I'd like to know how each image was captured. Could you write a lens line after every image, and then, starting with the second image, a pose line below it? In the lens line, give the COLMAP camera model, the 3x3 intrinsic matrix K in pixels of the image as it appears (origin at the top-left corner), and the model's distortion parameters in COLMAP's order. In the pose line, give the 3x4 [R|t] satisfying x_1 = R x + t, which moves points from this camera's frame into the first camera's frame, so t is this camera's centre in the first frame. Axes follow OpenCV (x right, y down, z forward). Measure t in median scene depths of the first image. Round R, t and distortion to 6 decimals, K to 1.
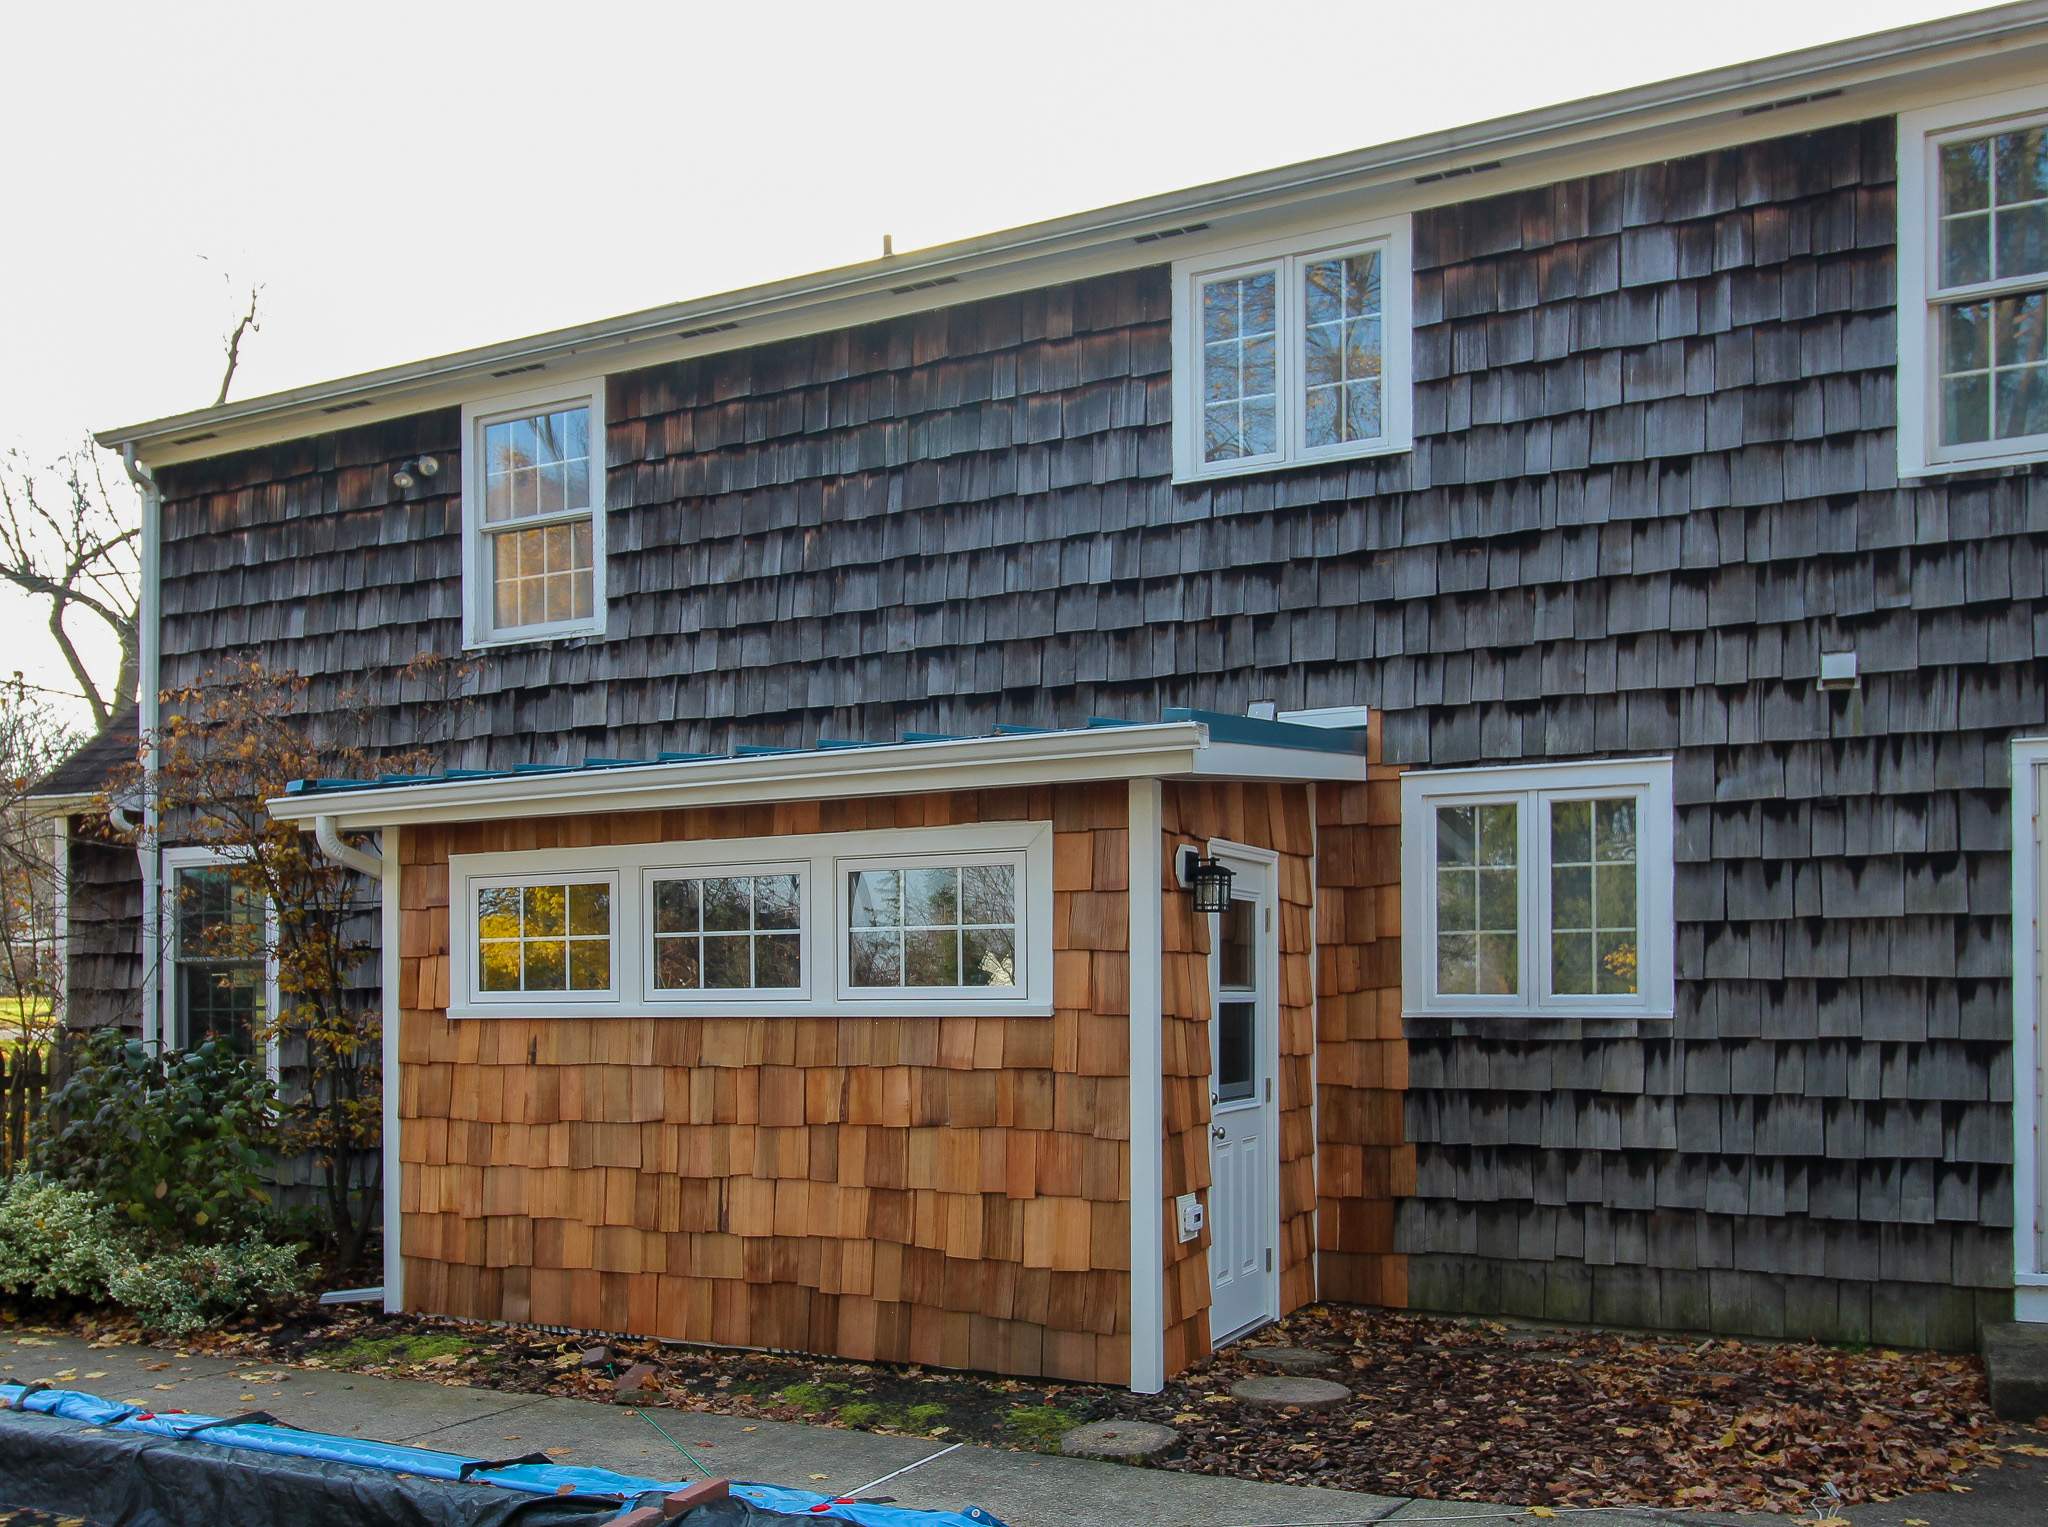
lens RADIAL K [[1885.8, 0, 903.0], [0, 1885.8, 1030.2], [0, 0, 1]] dist [0.001799, -0.007613]
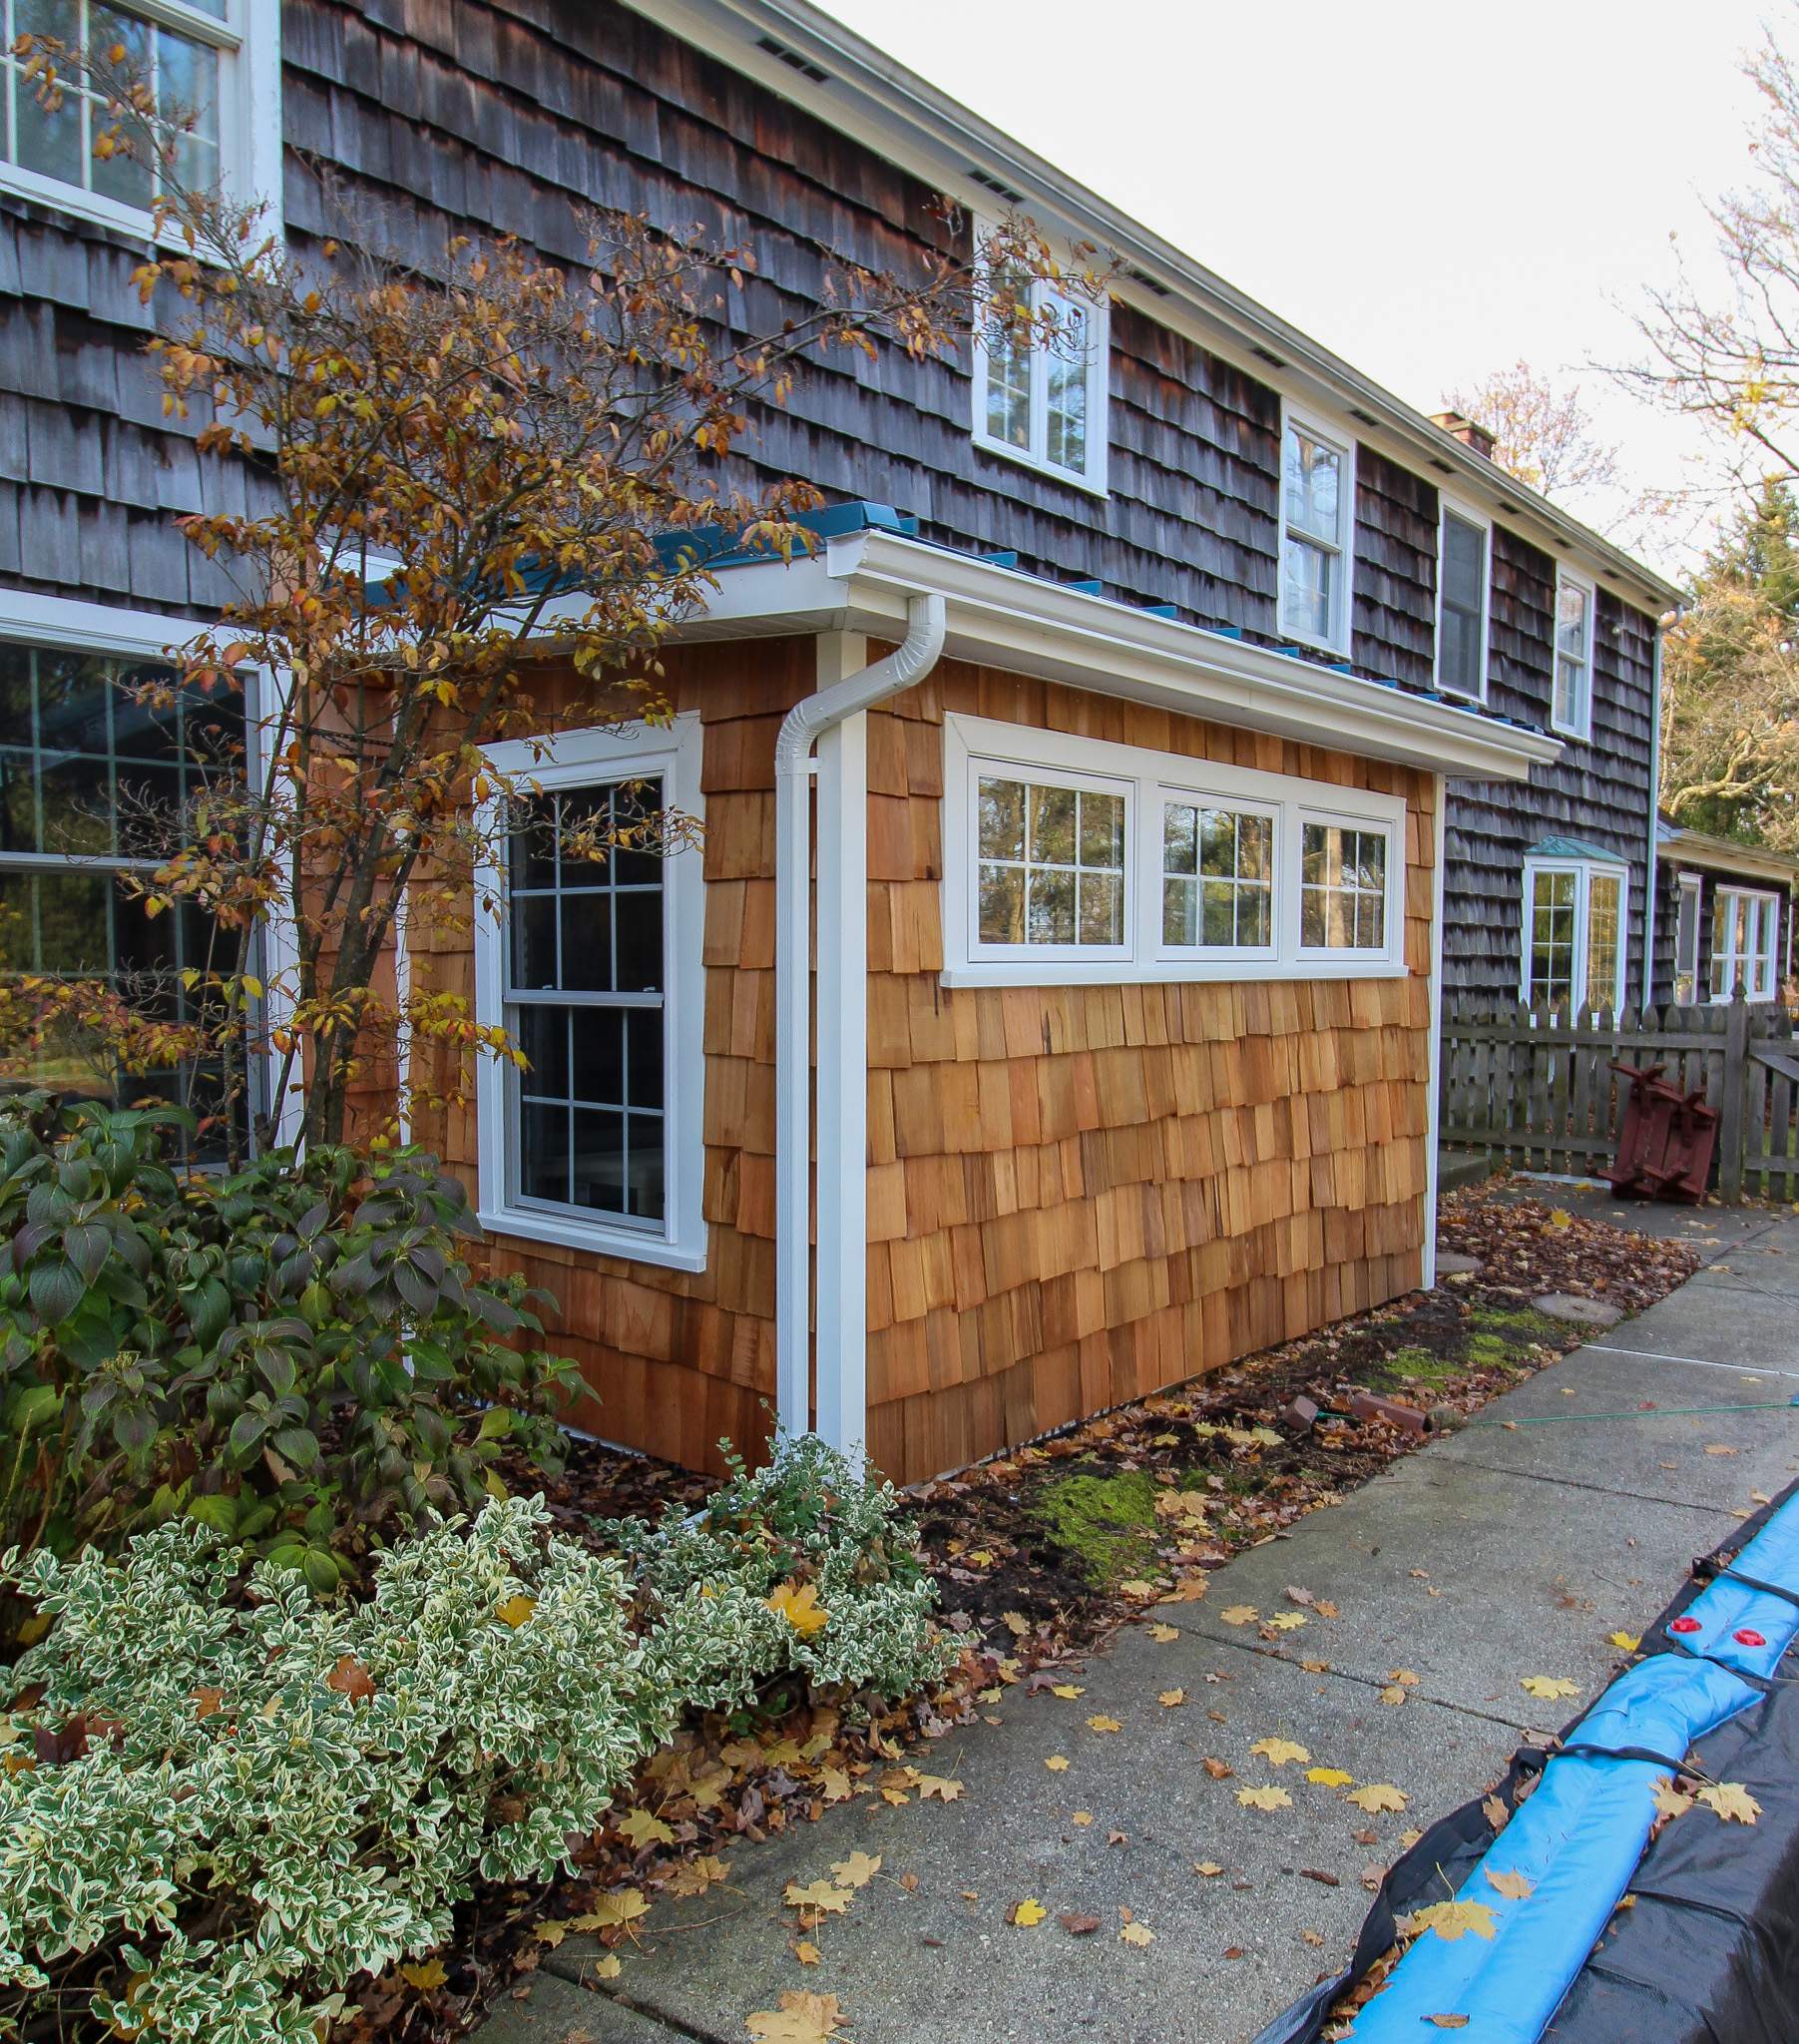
lens RADIAL K [[1510.4, 0, 957.0], [0, 1510.4, 1066.5], [0, 0, 1]] dist [0.004402, -0.006884]
pose [[0.200168, -0.065604, 0.977563, -0.727480], [0.009911, 0.997840, 0.064935, -0.012845], [-0.979711, -0.003309, 0.200386, 0.927079]]
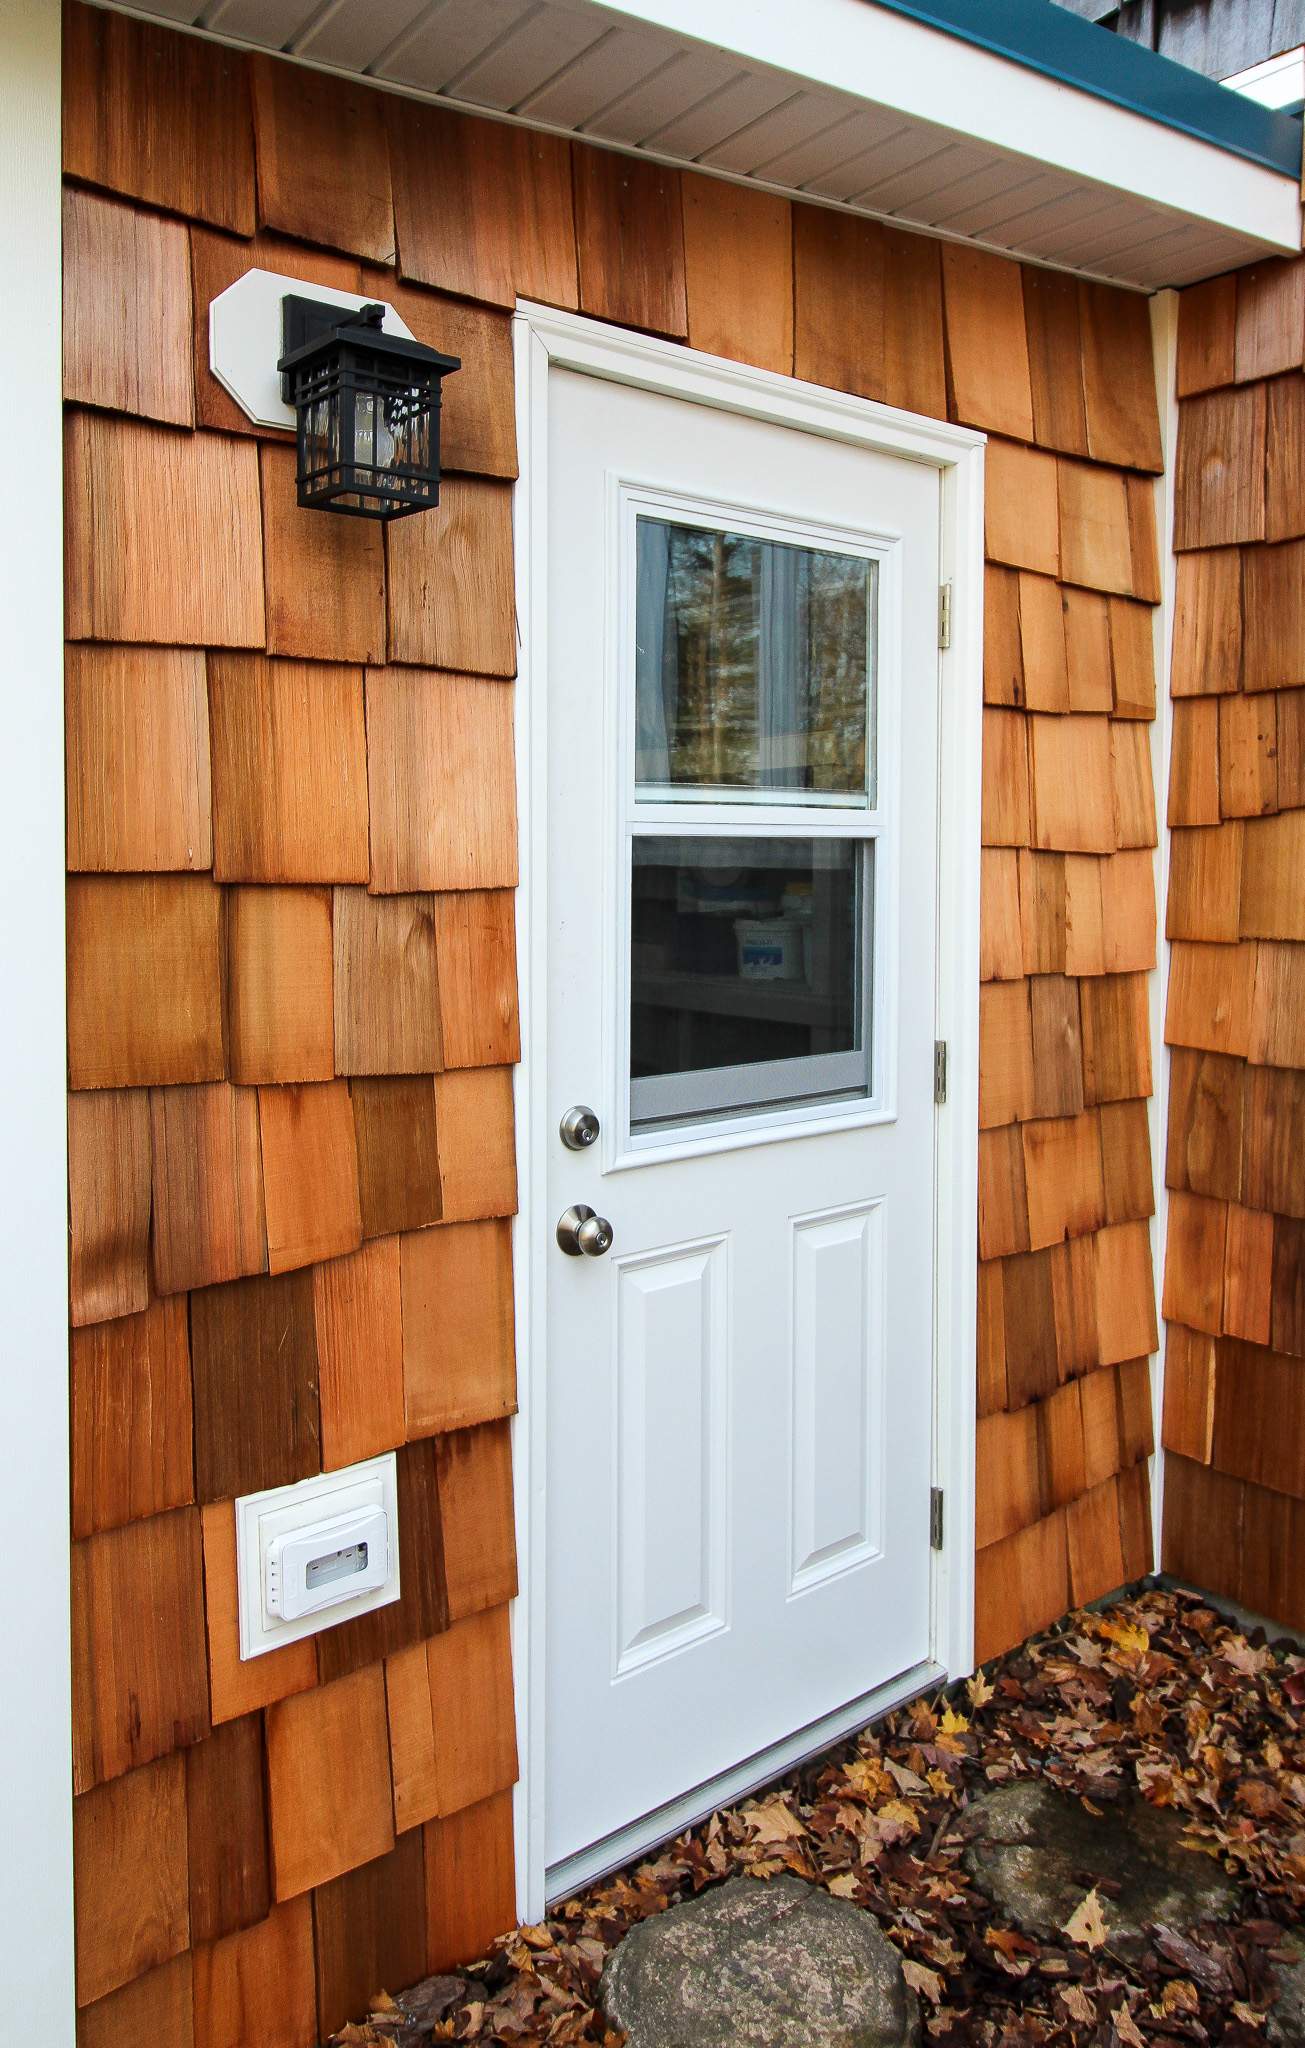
lens RADIAL K [[1382.9, 0, 702.2], [0, 1382.9, 906.8], [0, 0, 1]] dist [0.005965, -0.001054]
pose [[0.925239, 0.020992, -0.378803, 0.253921], [-0.012163, 0.999596, 0.025685, -0.007772], [0.379189, -0.019158, 0.925121, 0.730749]]
